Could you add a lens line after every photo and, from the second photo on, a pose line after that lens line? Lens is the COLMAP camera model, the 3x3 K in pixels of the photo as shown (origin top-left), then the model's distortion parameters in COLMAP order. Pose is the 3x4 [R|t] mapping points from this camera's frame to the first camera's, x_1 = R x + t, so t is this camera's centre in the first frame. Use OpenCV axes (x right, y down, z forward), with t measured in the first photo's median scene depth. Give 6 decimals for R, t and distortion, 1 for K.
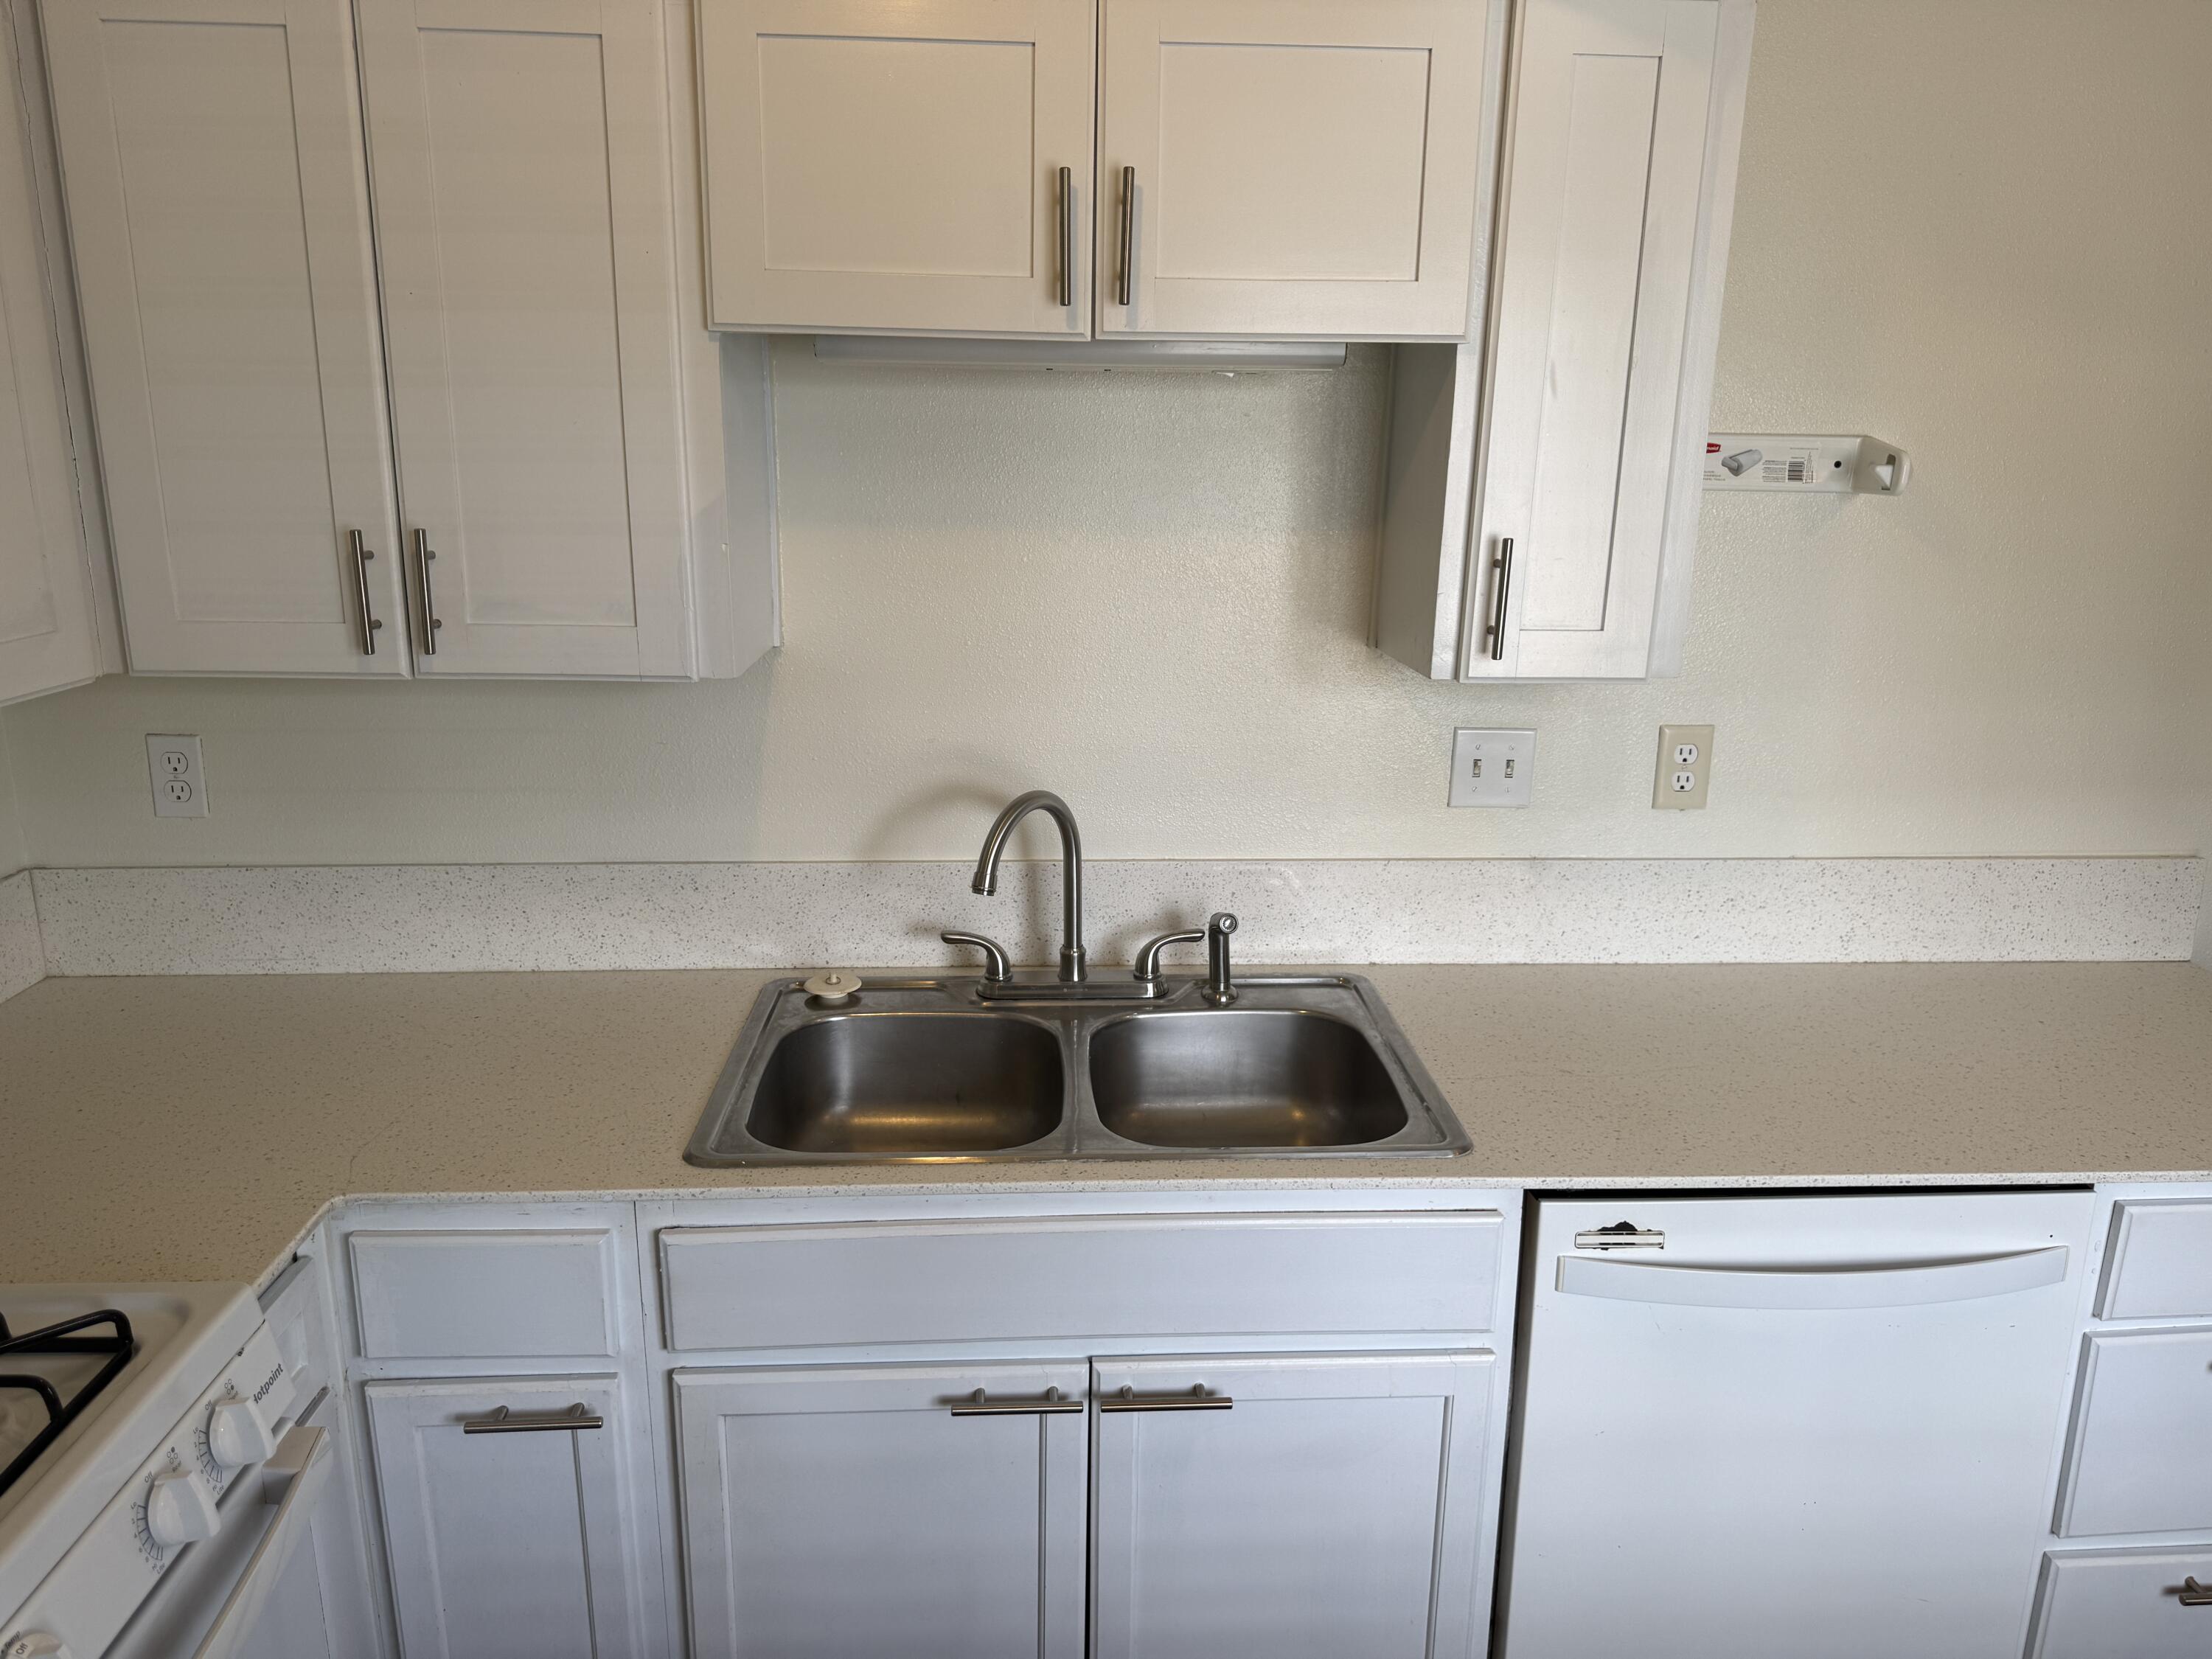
lens RADIAL K [[1553.0, 0, 1087.9], [0, 1553.0, 831.0], [0, 0, 1]] dist [0.109793, -0.167014]
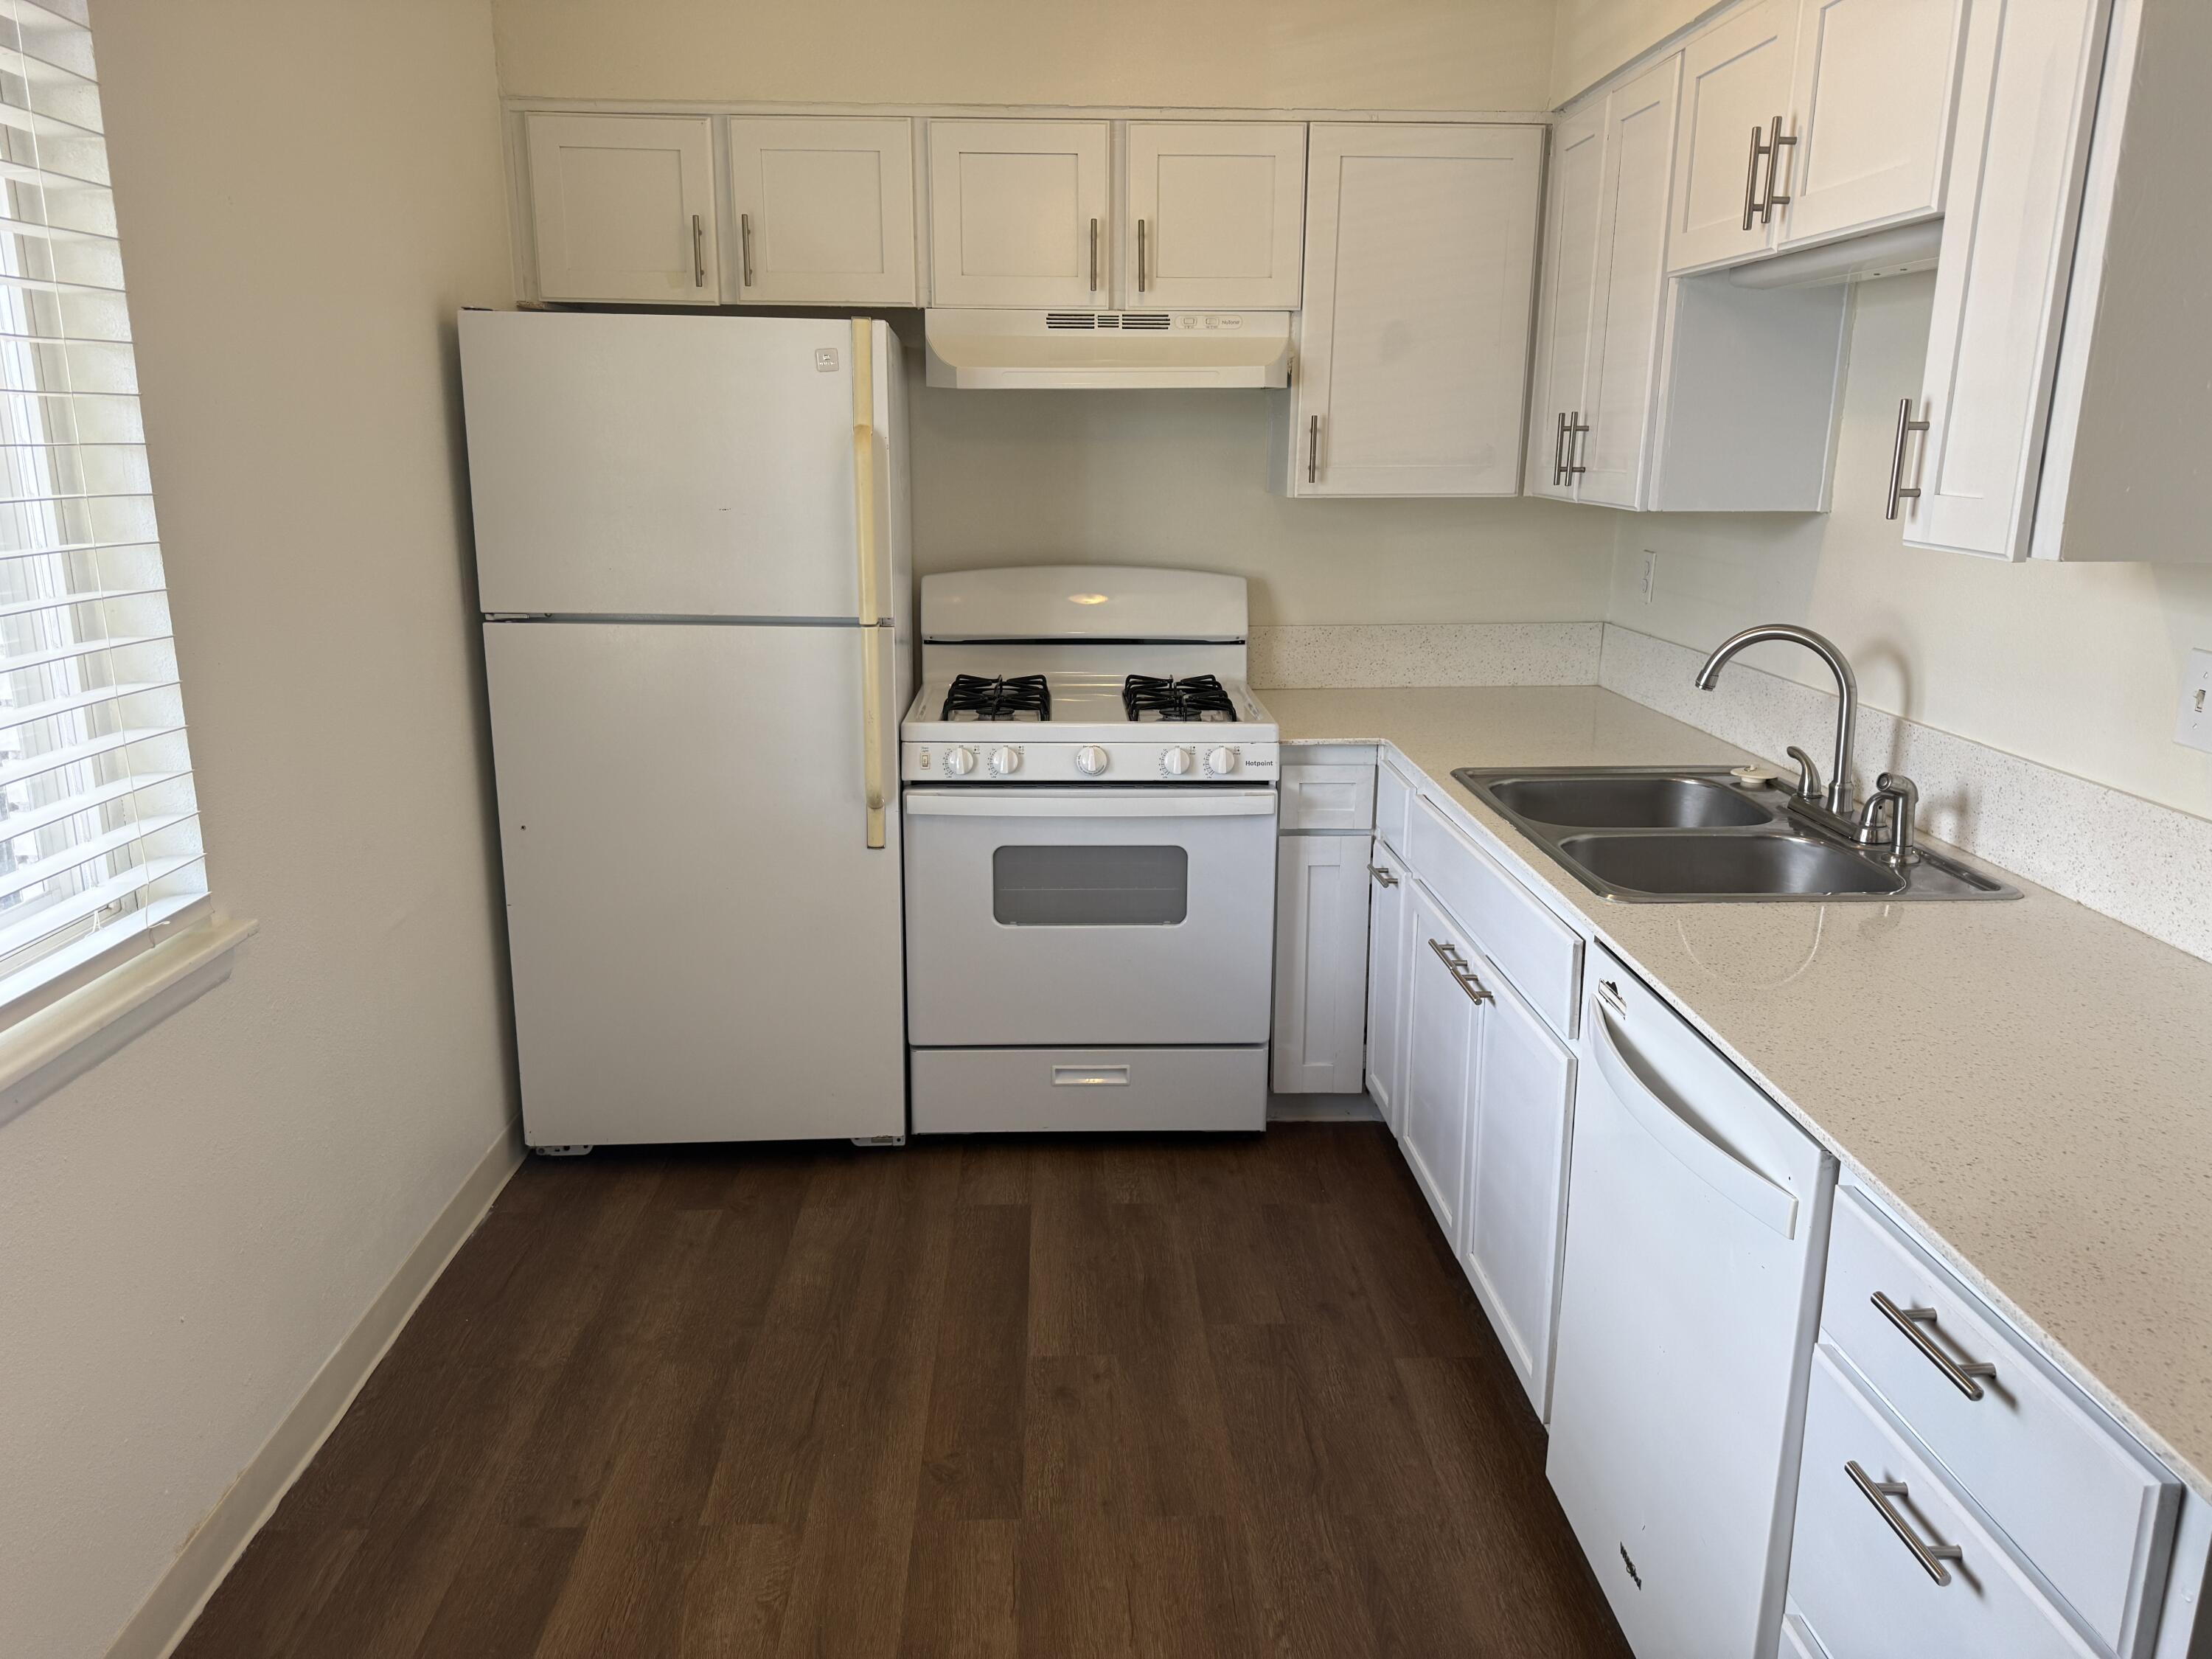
lens RADIAL K [[1553.0, 0, 1087.9], [0, 1553.0, 831.0], [0, 0, 1]] dist [0.109793, -0.167014]
pose [[-0.010868, 0.240258, -0.970648, 1.076593], [-0.246803, 0.940029, 0.235442, -0.026721], [0.969005, 0.242118, 0.049080, 0.402050]]
